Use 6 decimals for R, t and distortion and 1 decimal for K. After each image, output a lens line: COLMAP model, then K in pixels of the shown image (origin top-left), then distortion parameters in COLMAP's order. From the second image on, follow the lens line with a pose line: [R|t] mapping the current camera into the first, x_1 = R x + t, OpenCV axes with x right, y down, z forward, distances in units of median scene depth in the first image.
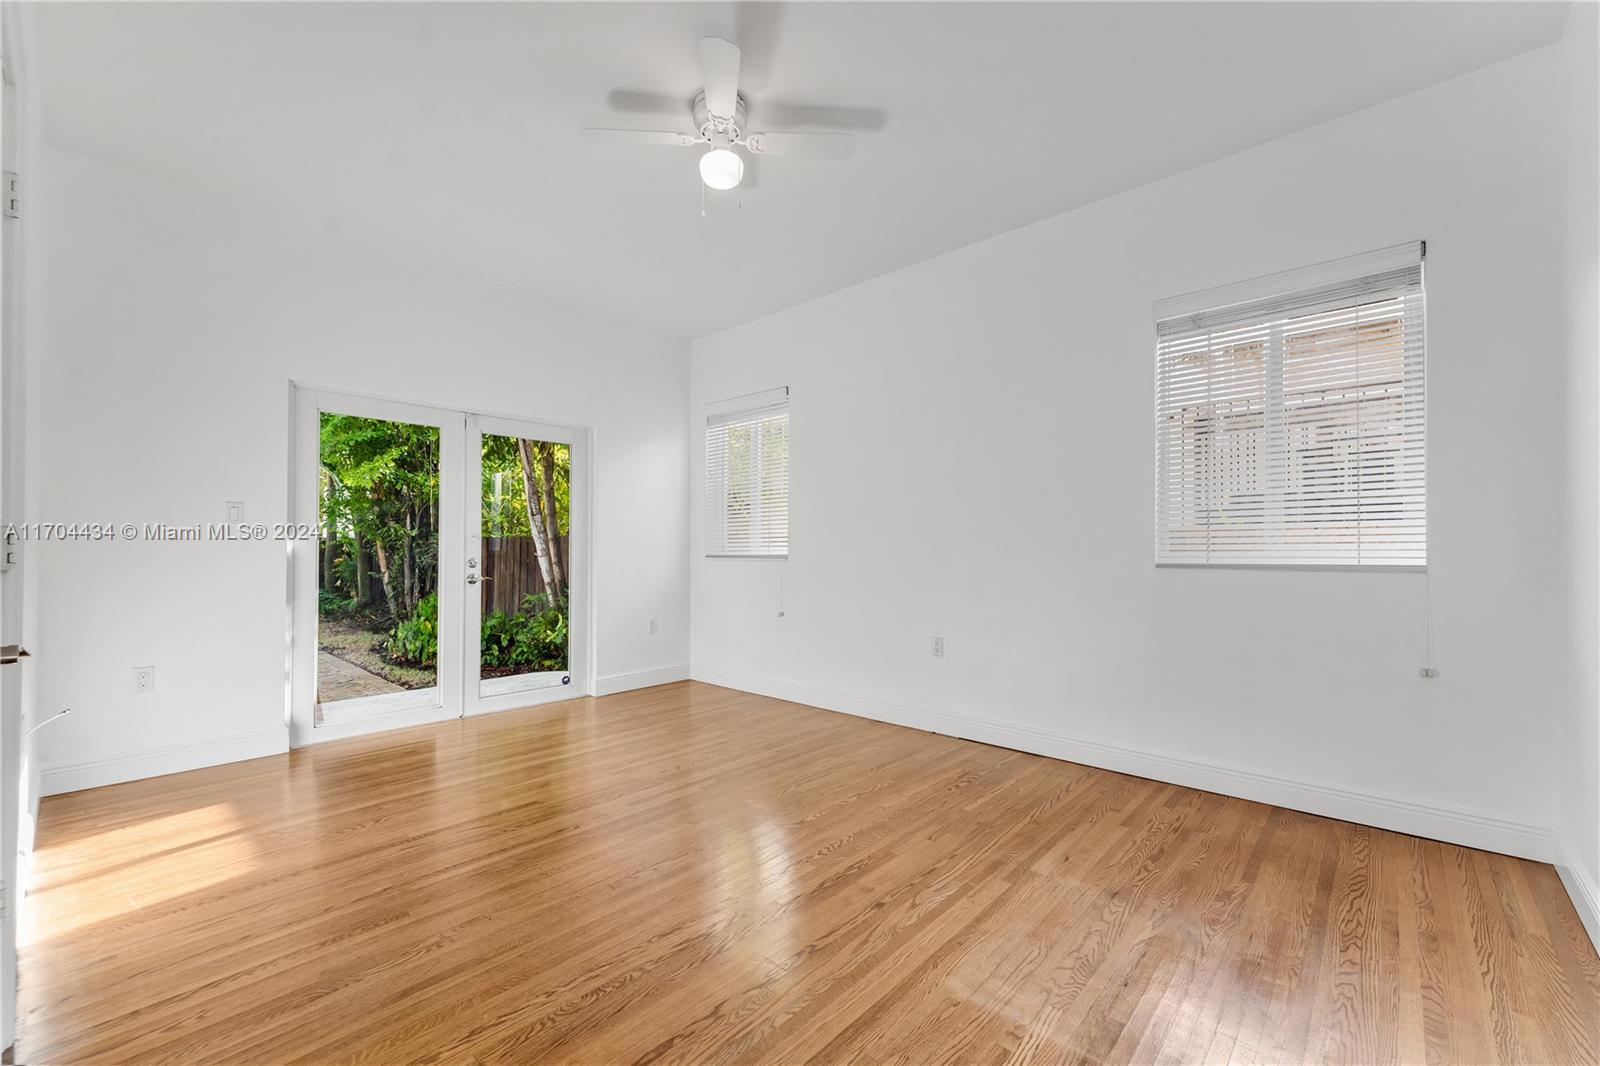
lens RADIAL K [[661.7, 0, 799.2], [0, 661.7, 544.1], [0, 0, 1]] dist [0.005085, 0.000492]
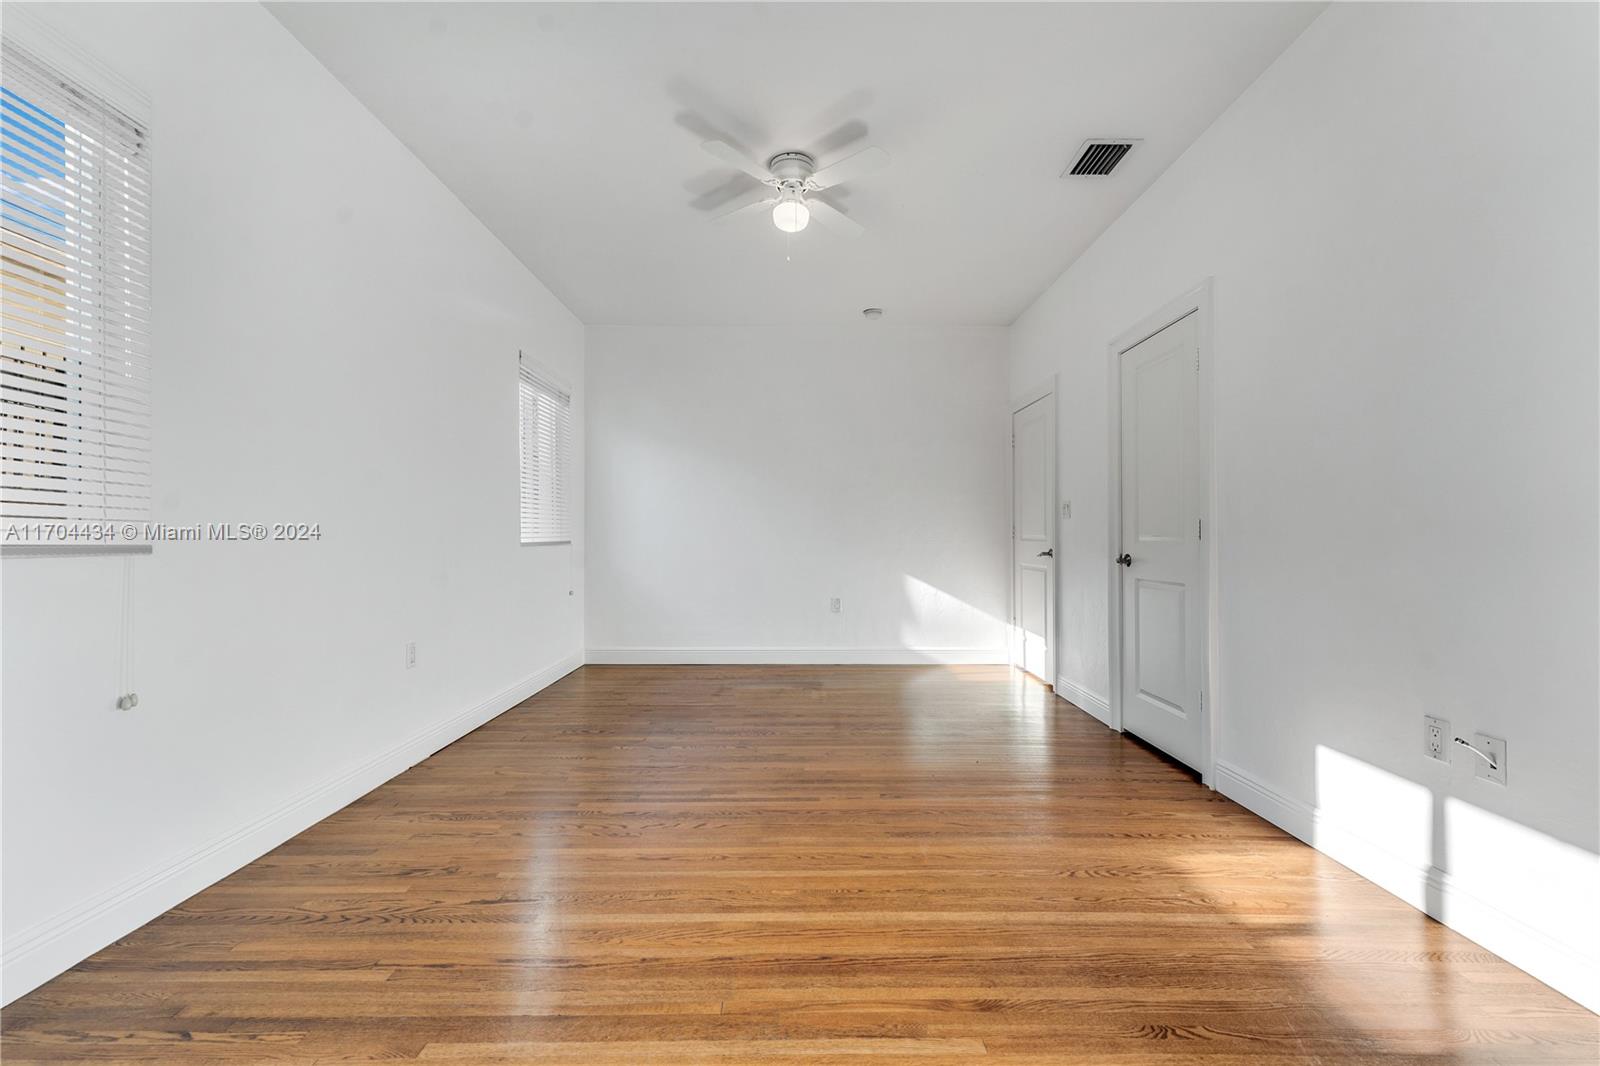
lens RADIAL K [[661.7, 0, 796.5], [0, 661.7, 533.2], [0, 0, 1]] dist [0.005085, 0.000492]
pose [[-0.688408, 0.003764, 0.725314, -0.846212], [-0.010834, 0.999822, -0.015471, 0.024507], [-0.725243, -0.018508, -0.688244, 1.538305]]
